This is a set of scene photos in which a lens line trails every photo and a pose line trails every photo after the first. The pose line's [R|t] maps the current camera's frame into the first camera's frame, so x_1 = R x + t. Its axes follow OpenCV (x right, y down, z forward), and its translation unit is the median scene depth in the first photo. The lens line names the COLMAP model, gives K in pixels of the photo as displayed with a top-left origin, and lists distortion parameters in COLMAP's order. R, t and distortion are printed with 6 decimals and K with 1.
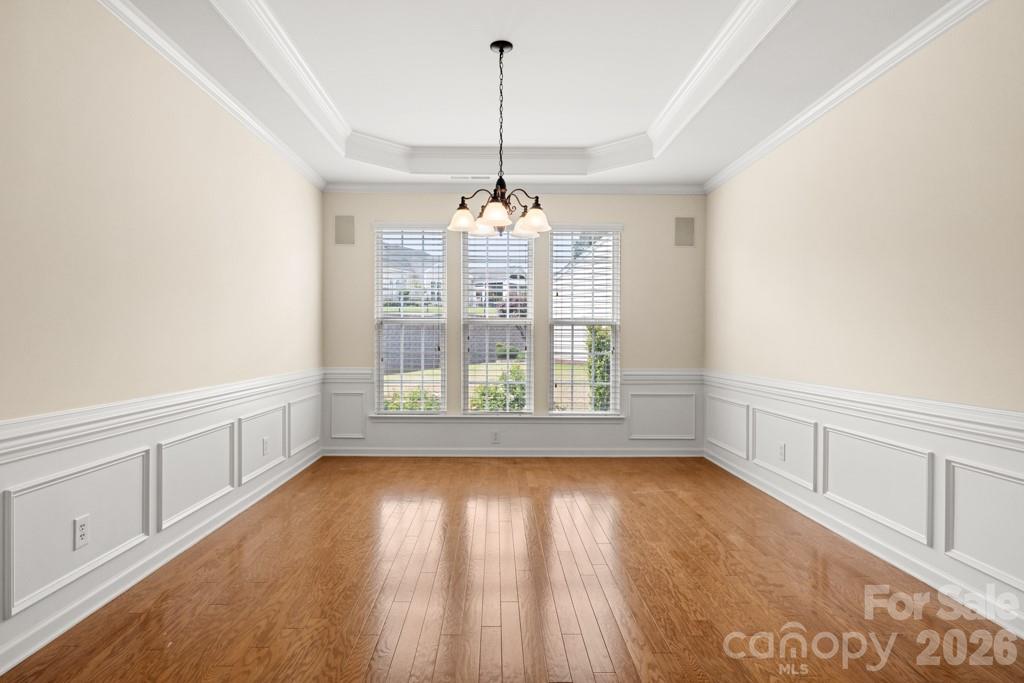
lens RADIAL K [[566.6, 0, 512.0], [0, 566.6, 341.5], [0, 0, 1]] dist [0.000267, 0.000202]
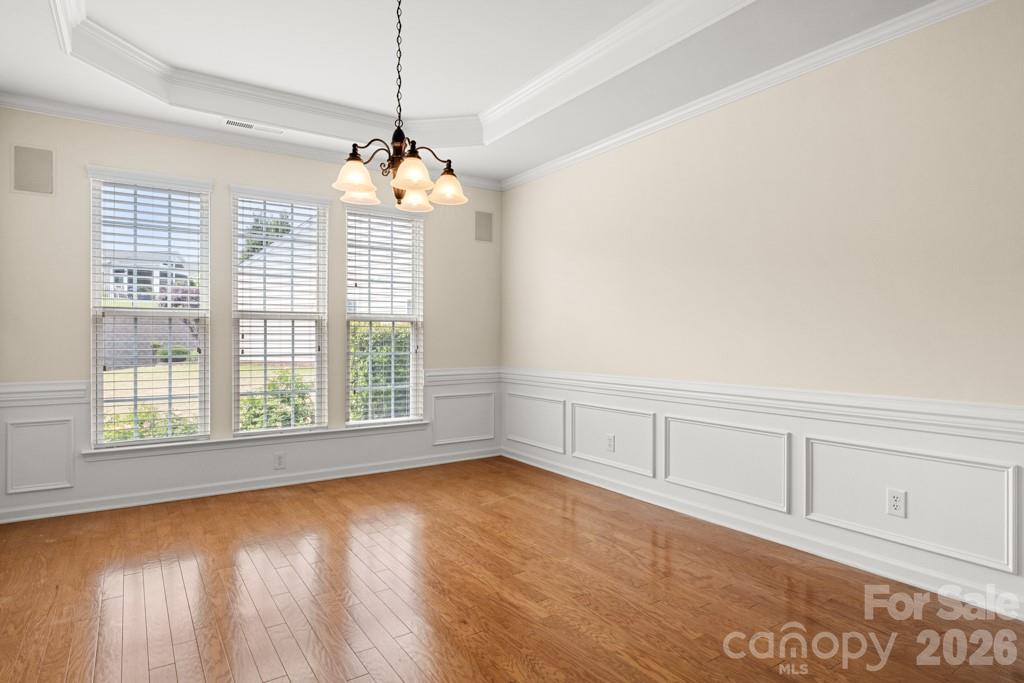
lens RADIAL K [[562.9, 0, 513.4], [0, 562.9, 335.7], [0, 0, 1]] dist [0.001939, 0.000668]
pose [[0.842464, -0.002993, 0.538745, -0.180136], [0.006325, 0.999971, -0.004335, -0.001328], [-0.538716, 0.007060, 0.842458, 0.161276]]
